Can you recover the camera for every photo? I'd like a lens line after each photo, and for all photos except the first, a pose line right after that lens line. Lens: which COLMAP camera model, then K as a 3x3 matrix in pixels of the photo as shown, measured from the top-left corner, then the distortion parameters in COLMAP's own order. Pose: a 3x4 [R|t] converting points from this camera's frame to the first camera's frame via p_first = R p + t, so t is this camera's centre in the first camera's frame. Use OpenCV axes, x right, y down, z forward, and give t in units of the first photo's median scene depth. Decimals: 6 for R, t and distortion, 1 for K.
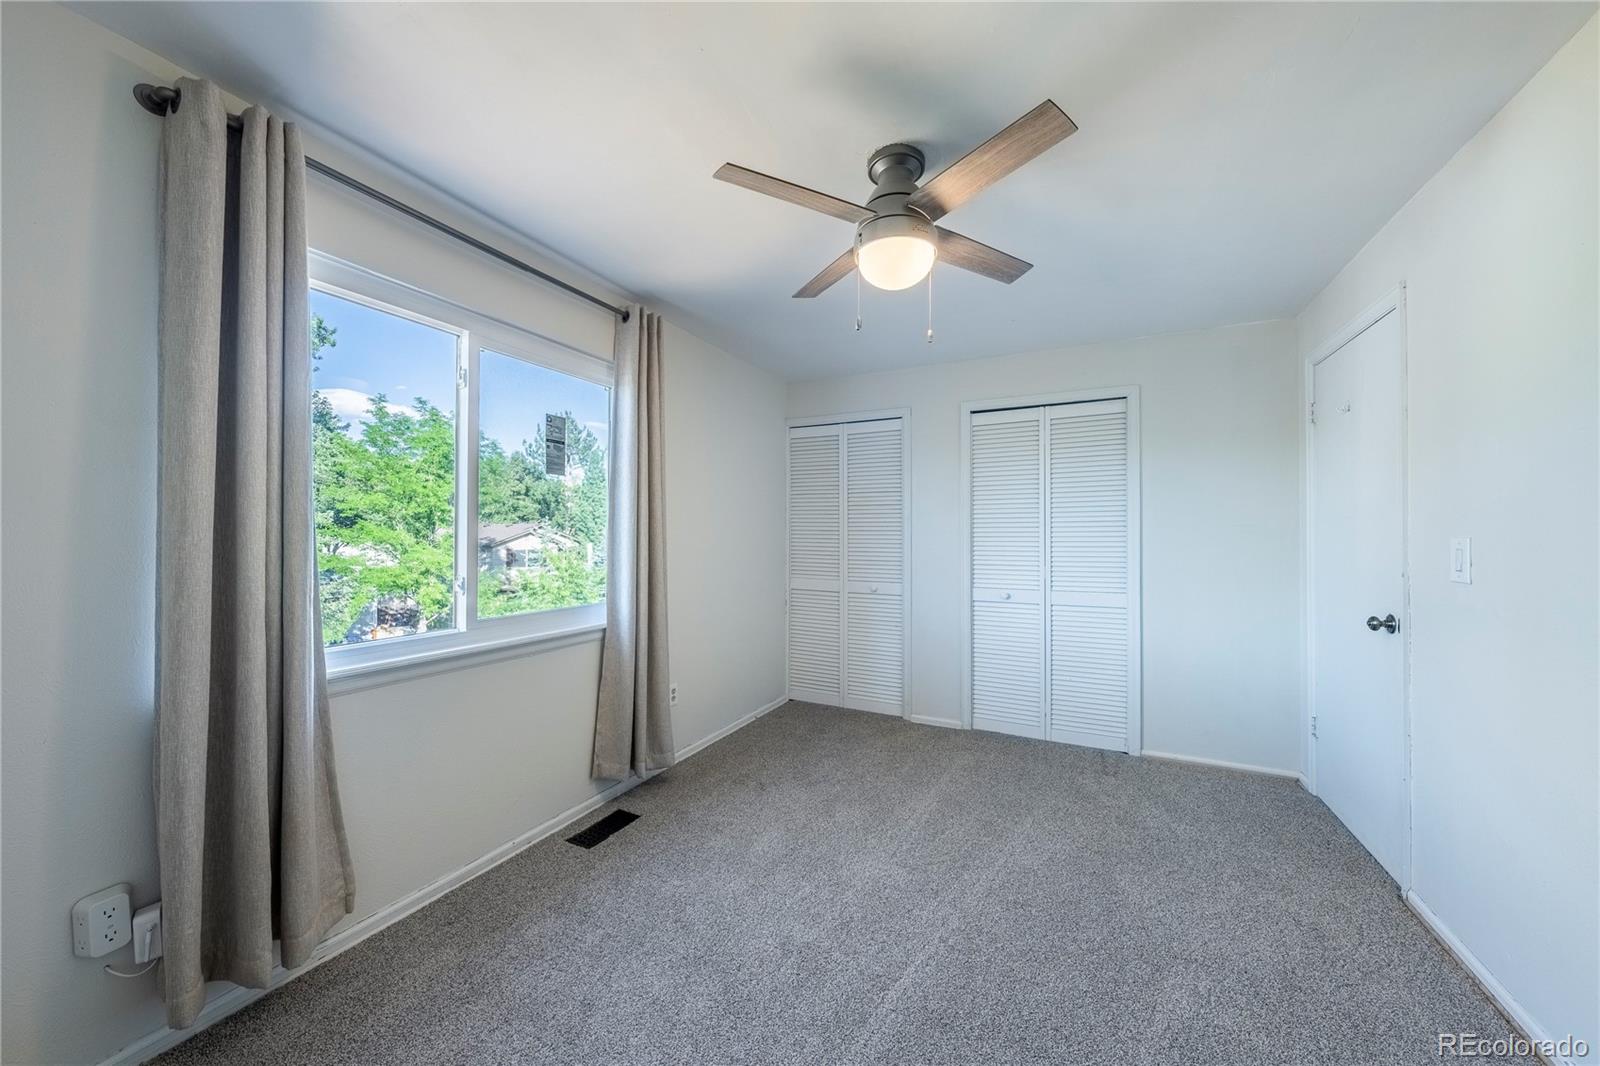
lens RADIAL K [[549.7, 0, 792.4], [0, 549.7, 531.9], [0, 0, 1]] dist [-0.001019, -0.000011]
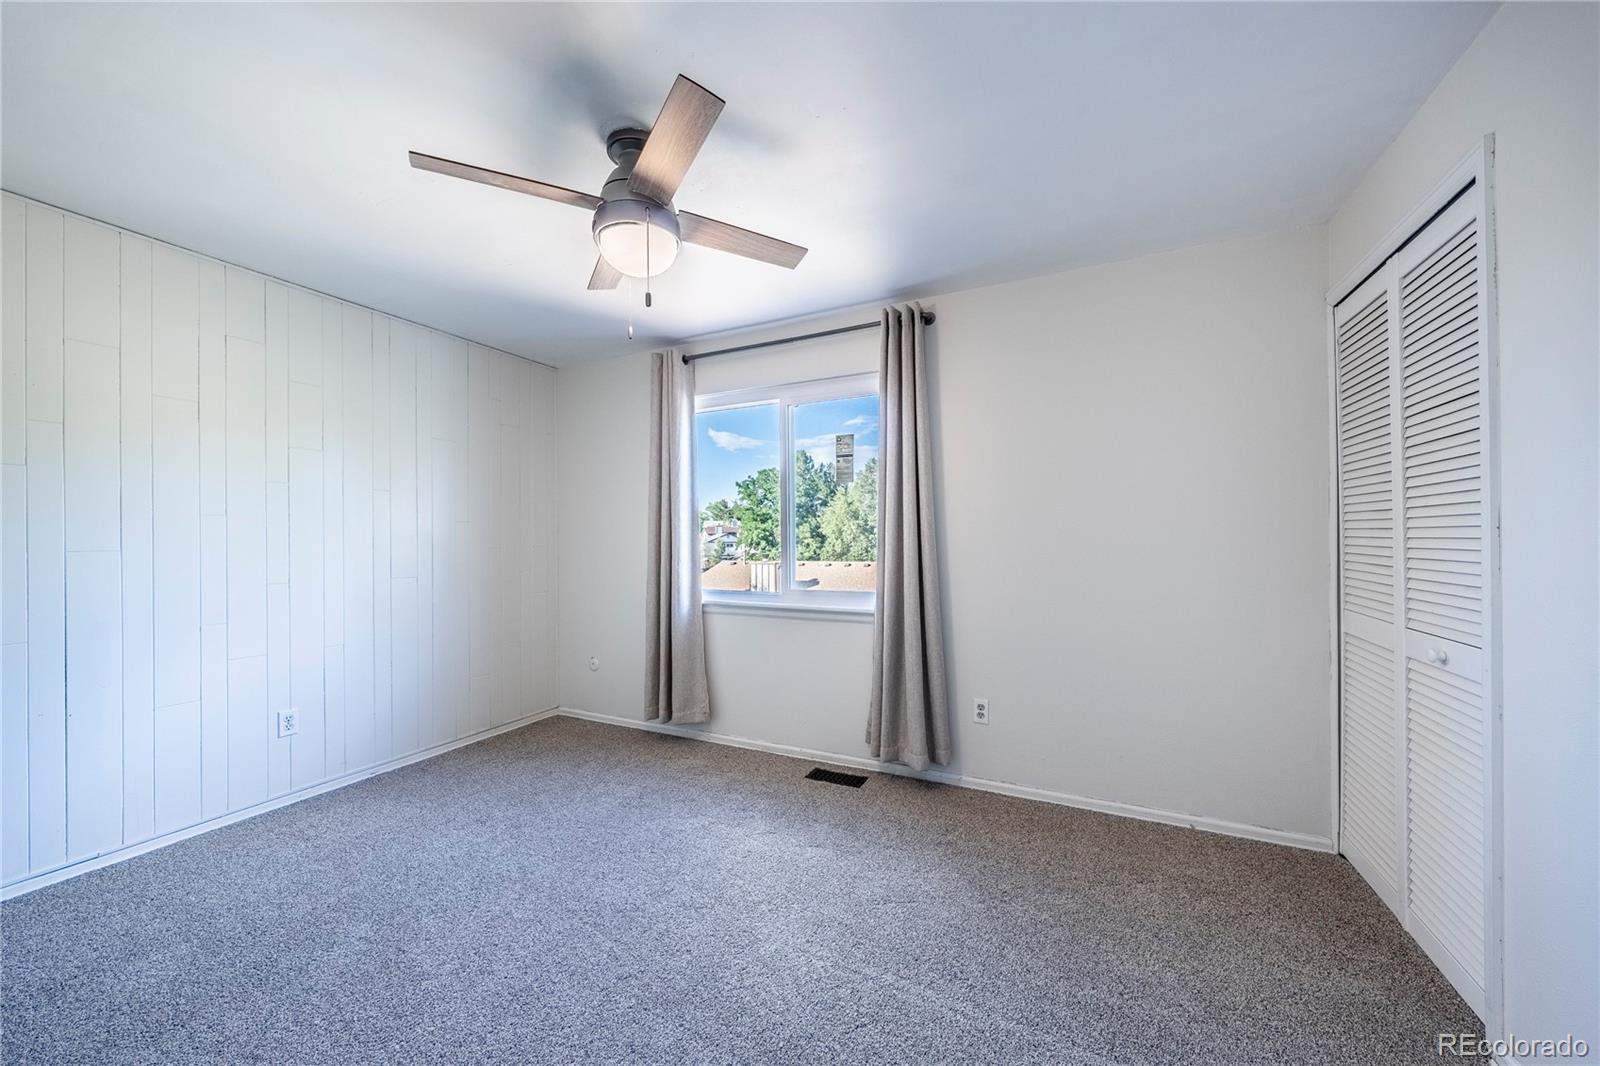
lens RADIAL K [[576.9, 0, 799.9], [0, 576.9, 538.7], [0, 0, 1]] dist [-0.000116, -0.000080]
pose [[0.044005, 0.004870, -0.999019, 0.863782], [0.011560, 0.999919, 0.005384, 0.014585], [0.998964, -0.011786, 0.043945, 0.839093]]
